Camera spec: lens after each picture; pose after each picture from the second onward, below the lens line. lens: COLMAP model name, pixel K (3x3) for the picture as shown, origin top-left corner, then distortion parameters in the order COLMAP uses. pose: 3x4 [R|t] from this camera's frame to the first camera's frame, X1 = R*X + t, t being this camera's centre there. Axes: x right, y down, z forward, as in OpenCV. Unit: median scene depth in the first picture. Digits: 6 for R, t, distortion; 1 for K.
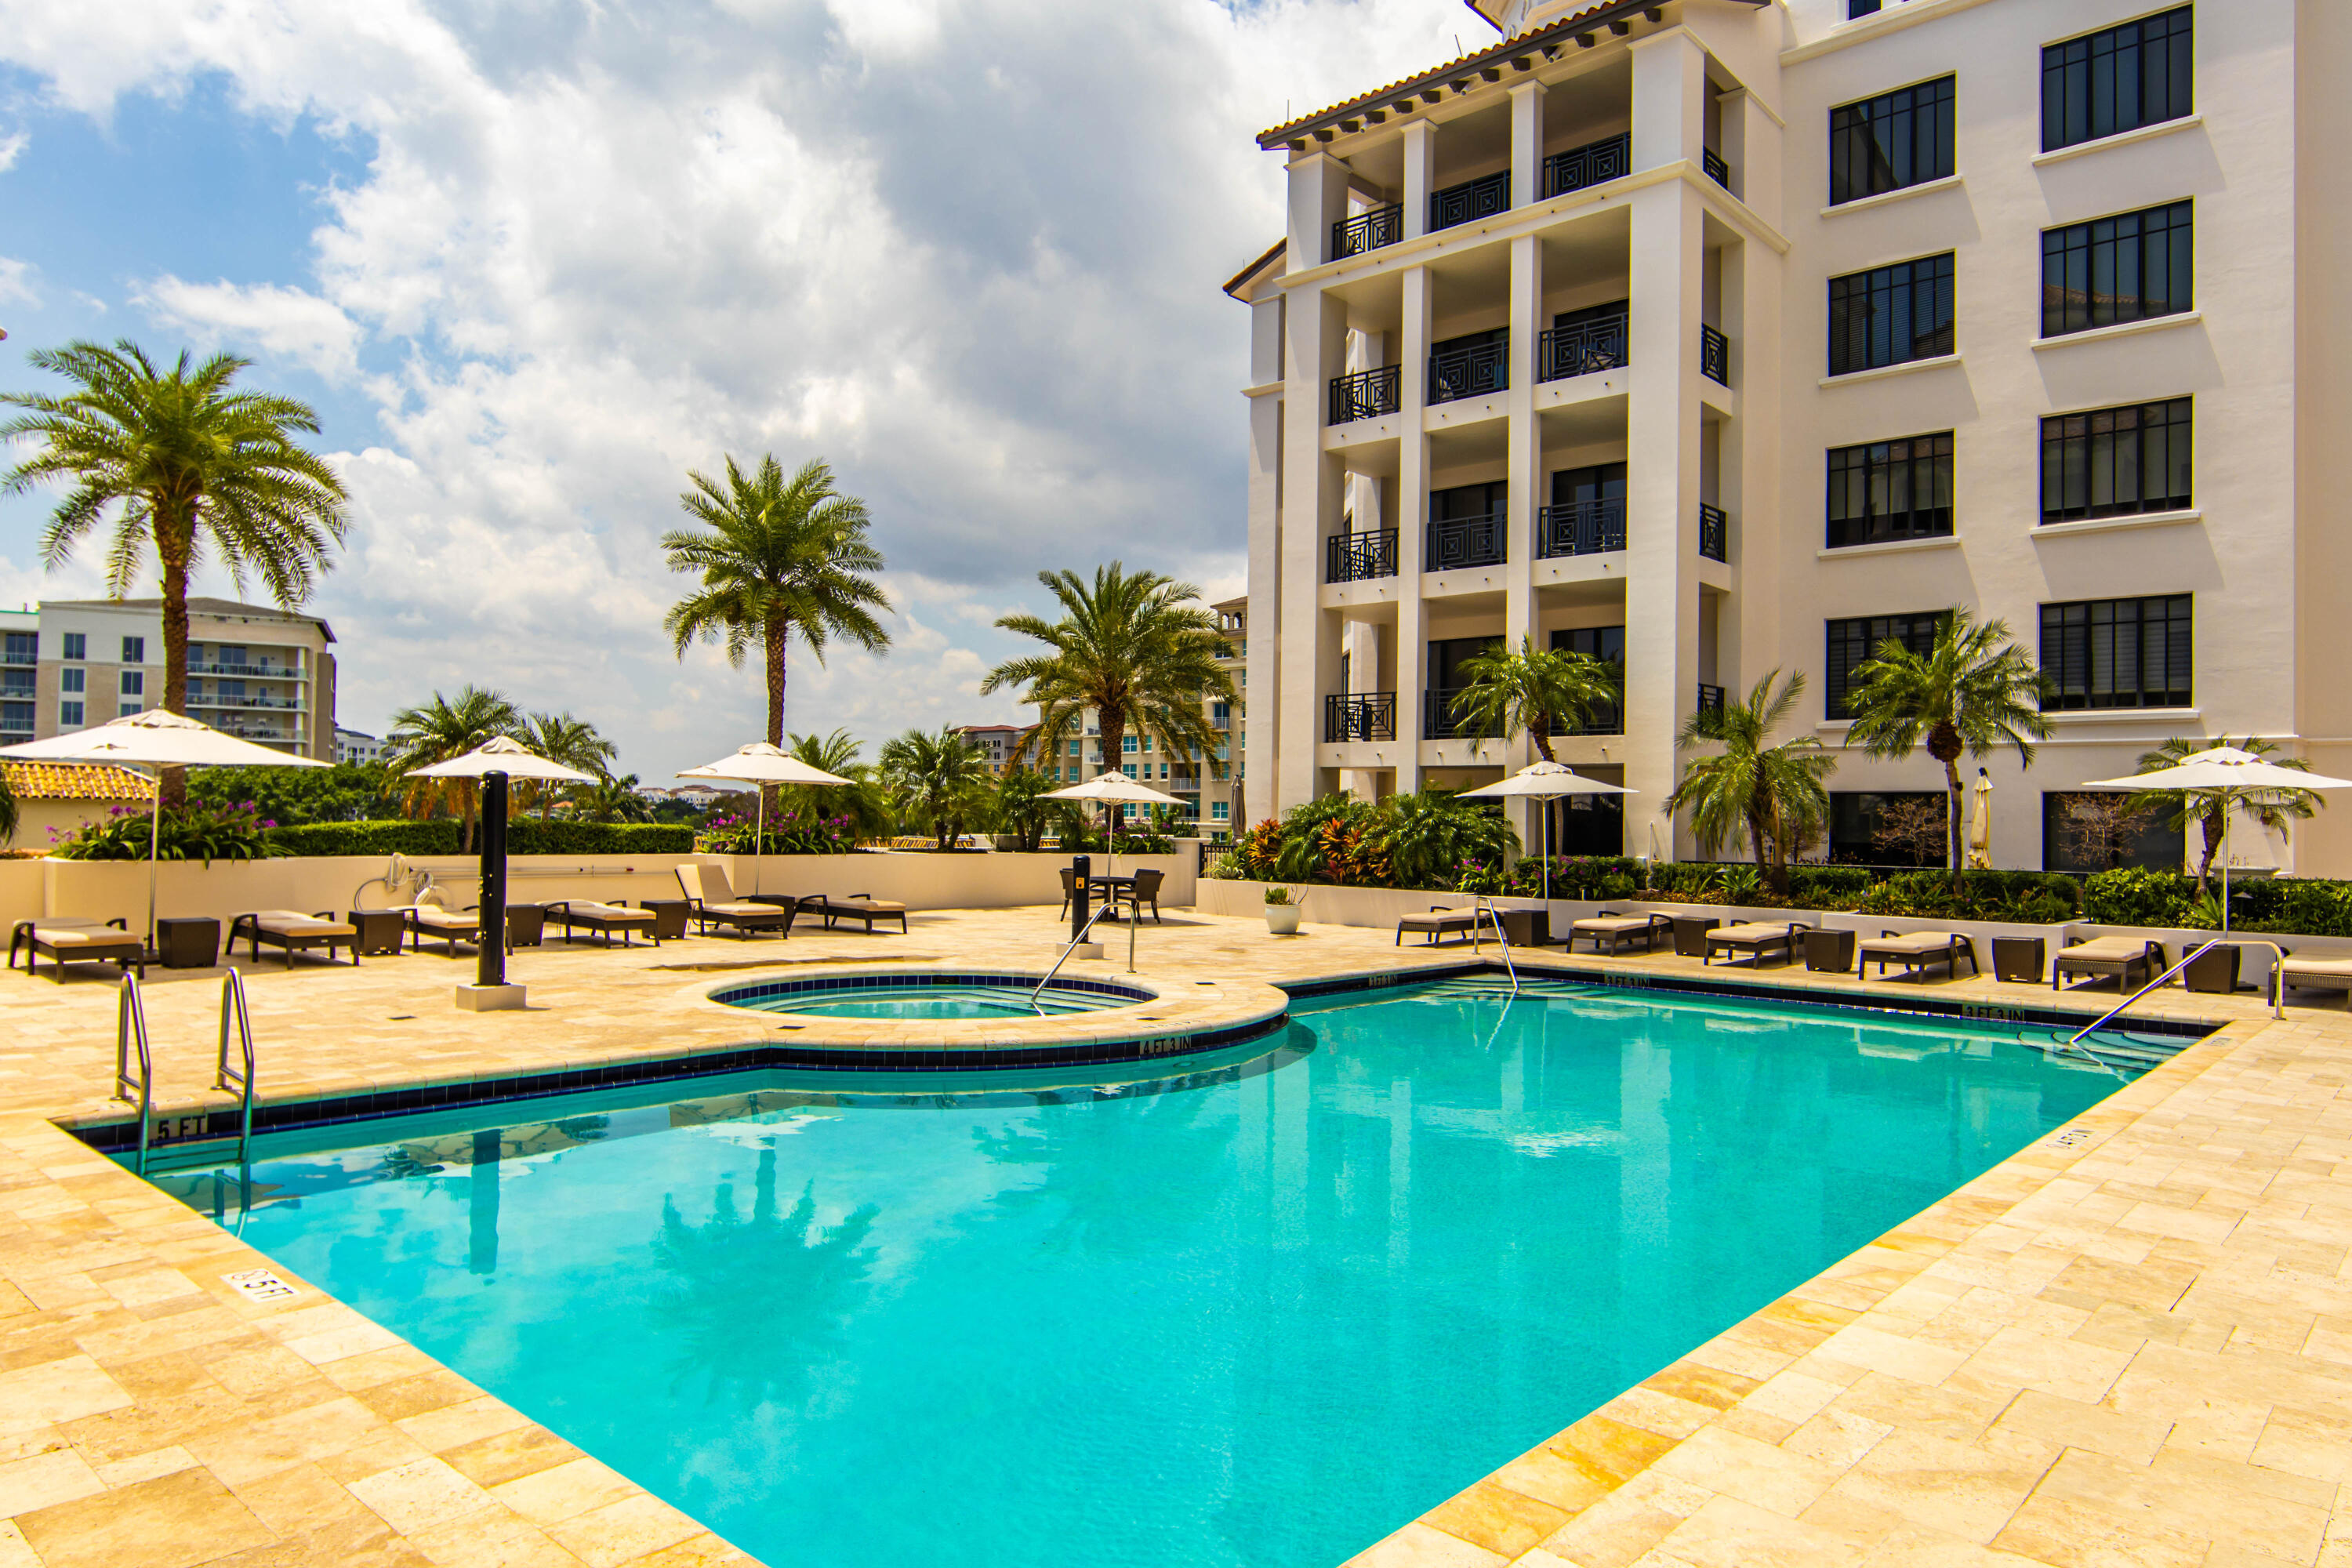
lens RADIAL K [[1493.4, 0, 1193.2], [0, 1493.4, 771.4], [0, 0, 1]] dist [-0.010838, 0.004109]
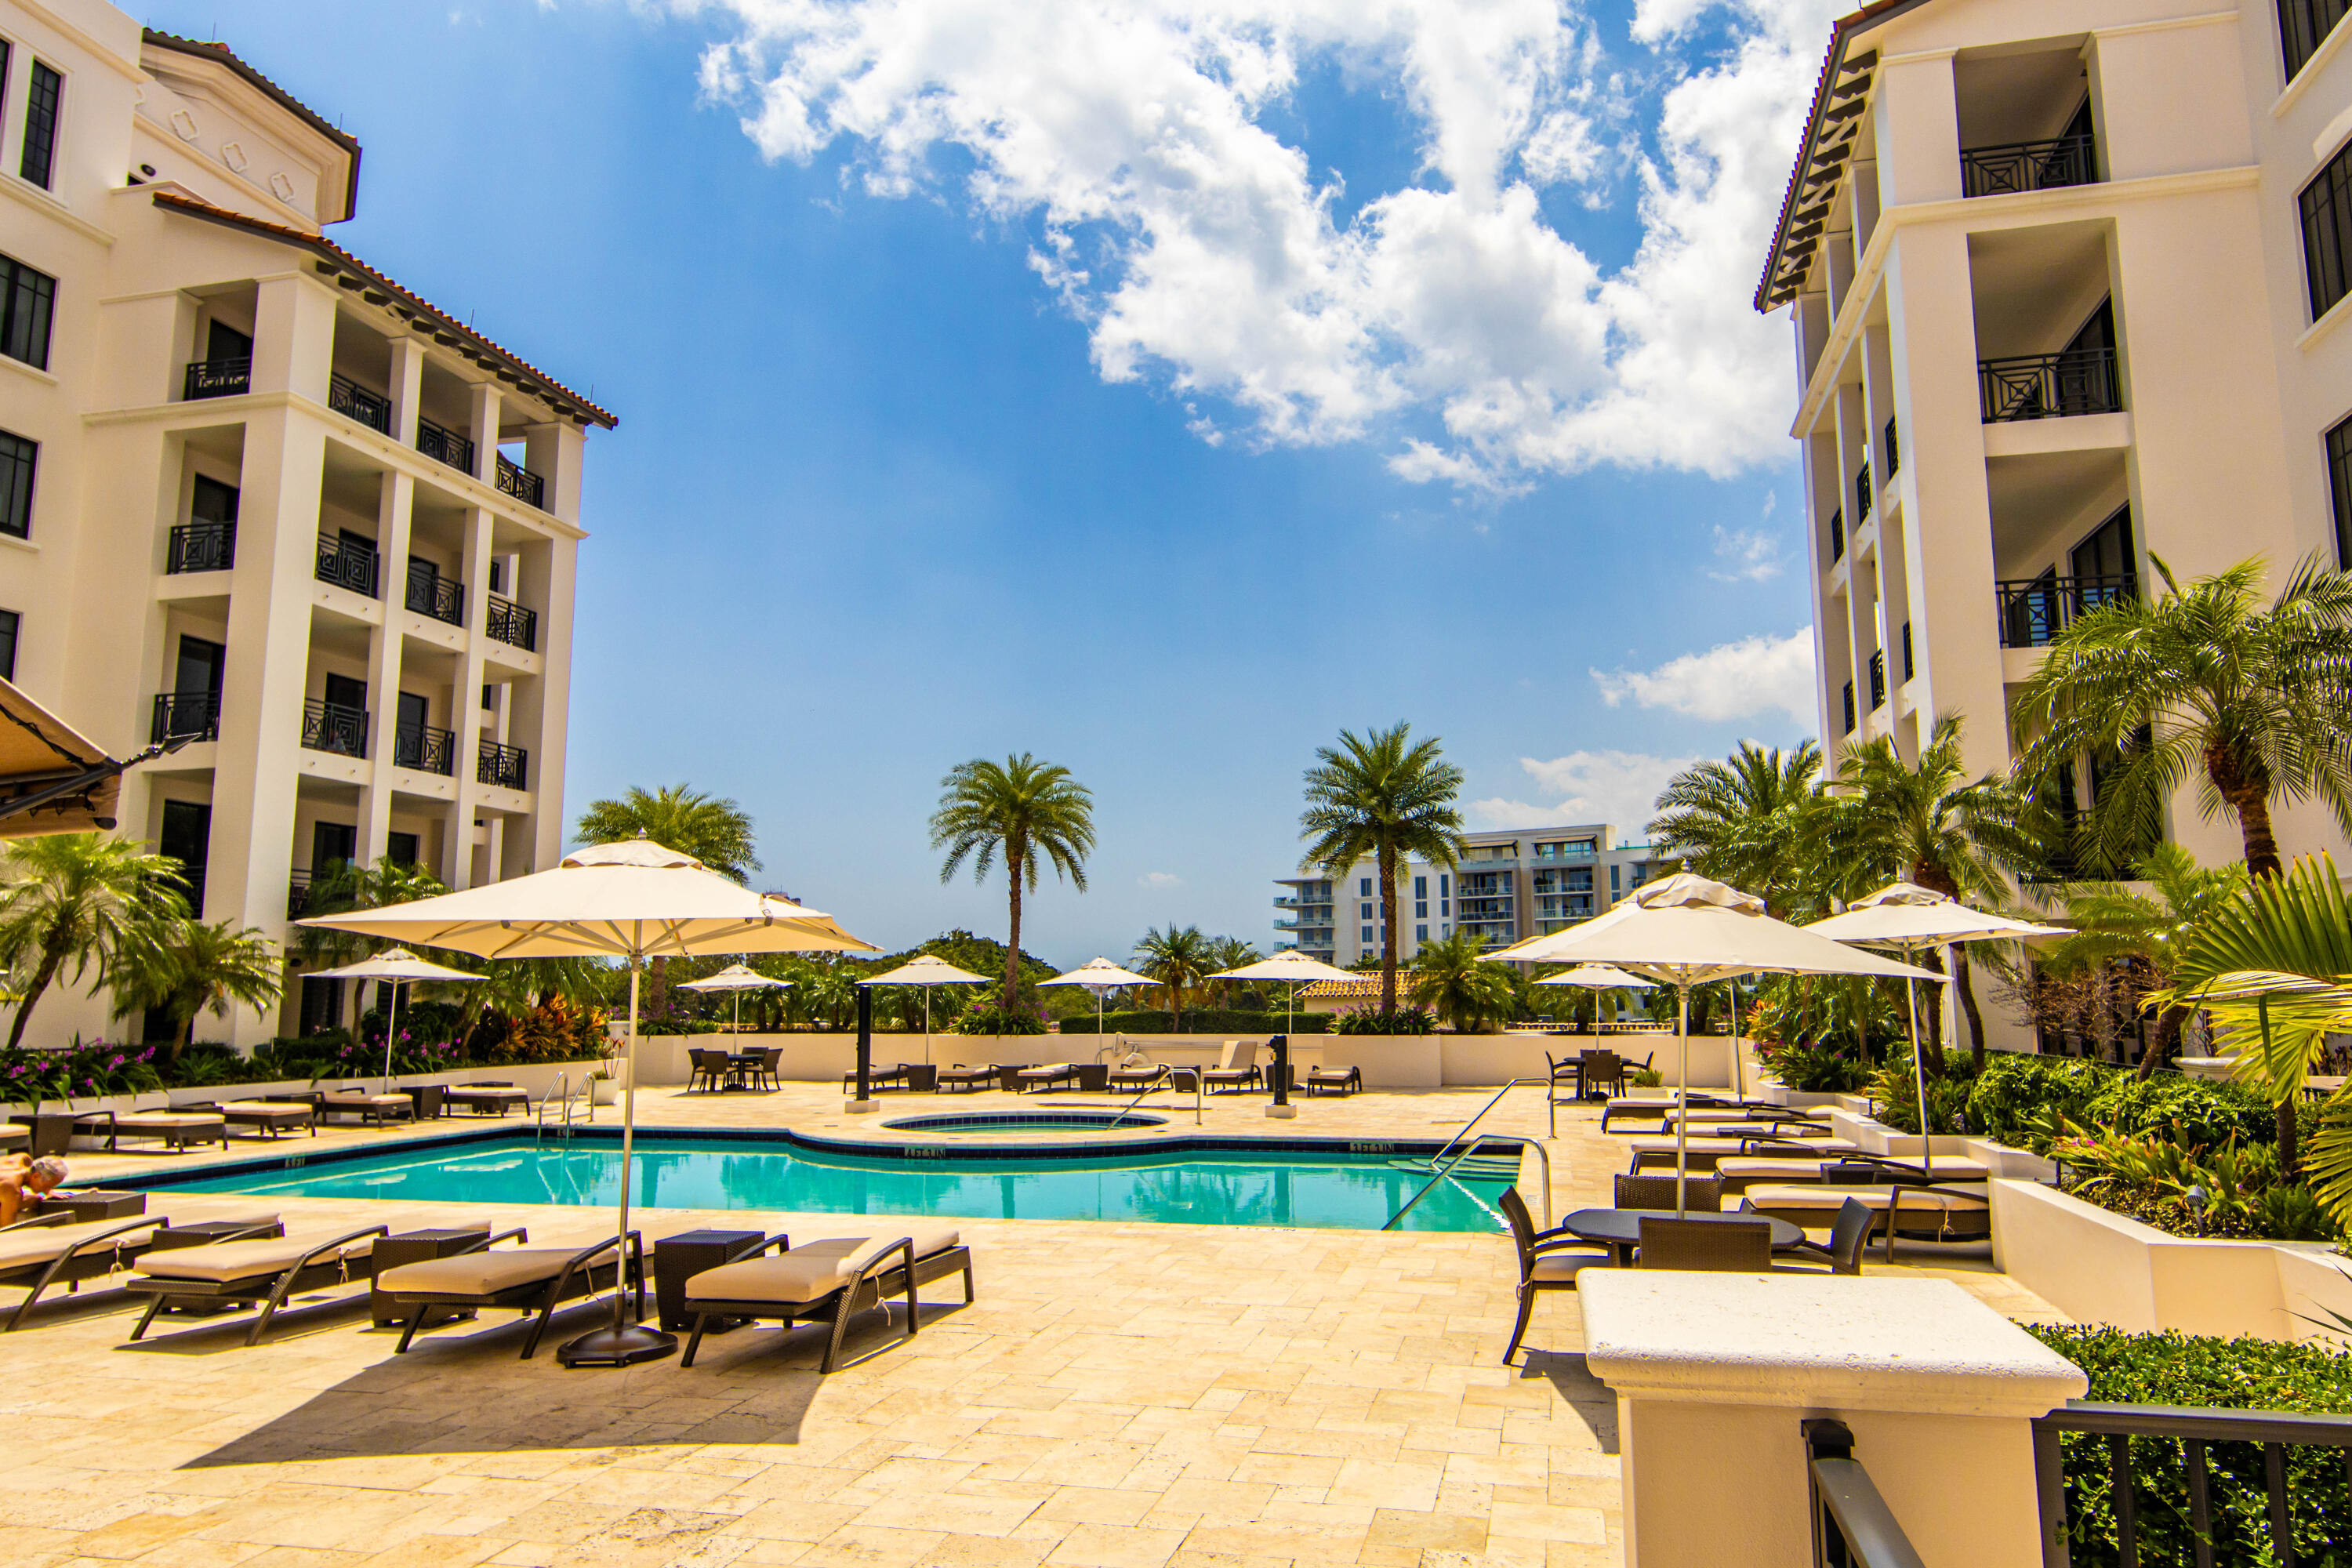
lens RADIAL K [[1493.4, 0, 1186.1], [0, 1493.4, 783.6], [0, 0, 1]] dist [-0.010838, 0.004109]
pose [[-0.458071, 0.107835, 0.882351, -1.008079], [-0.043772, 0.988674, -0.143553, 0.007262], [-0.887837, -0.104380, -0.448163, 0.950705]]
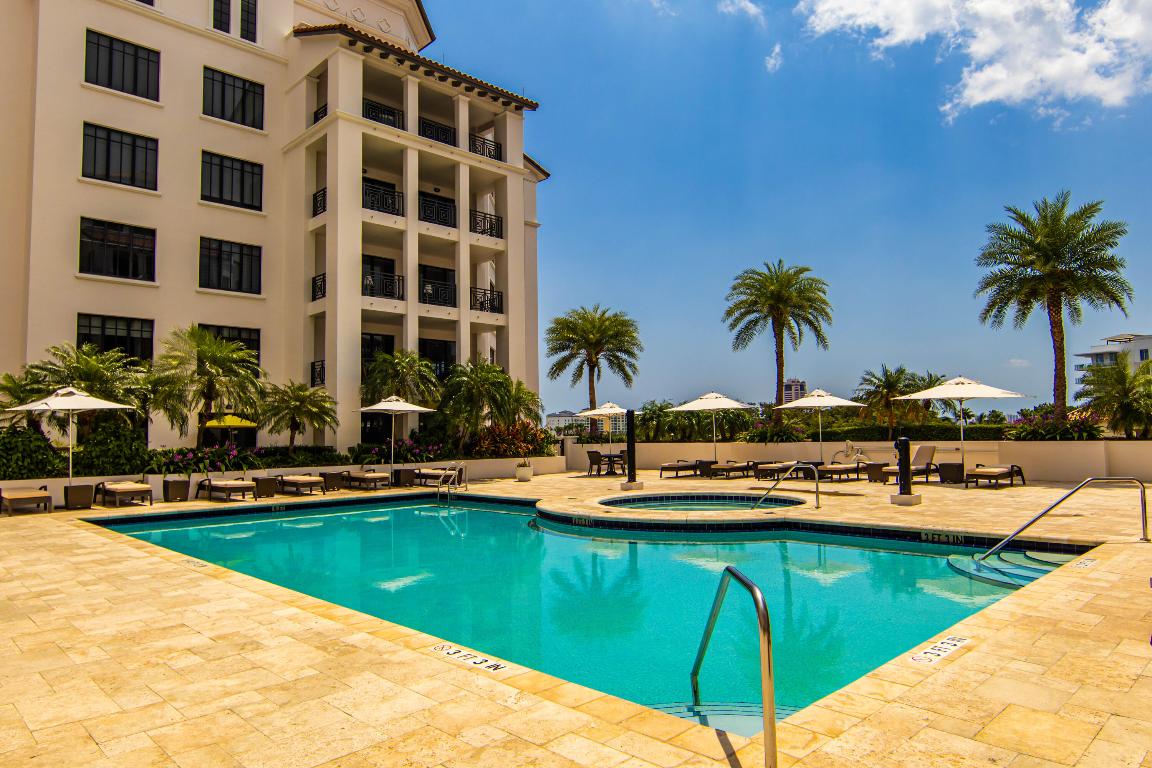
lens RADIAL K [[731.4, 0, 579.9], [0, 731.4, 386.2], [0, 0, 1]] dist [-0.010838, 0.004109]
pose [[0.071940, 0.046195, 0.996339, -0.789514], [-0.026446, 0.998664, -0.044393, 0.017535], [-0.997058, -0.023155, 0.073065, 0.692023]]
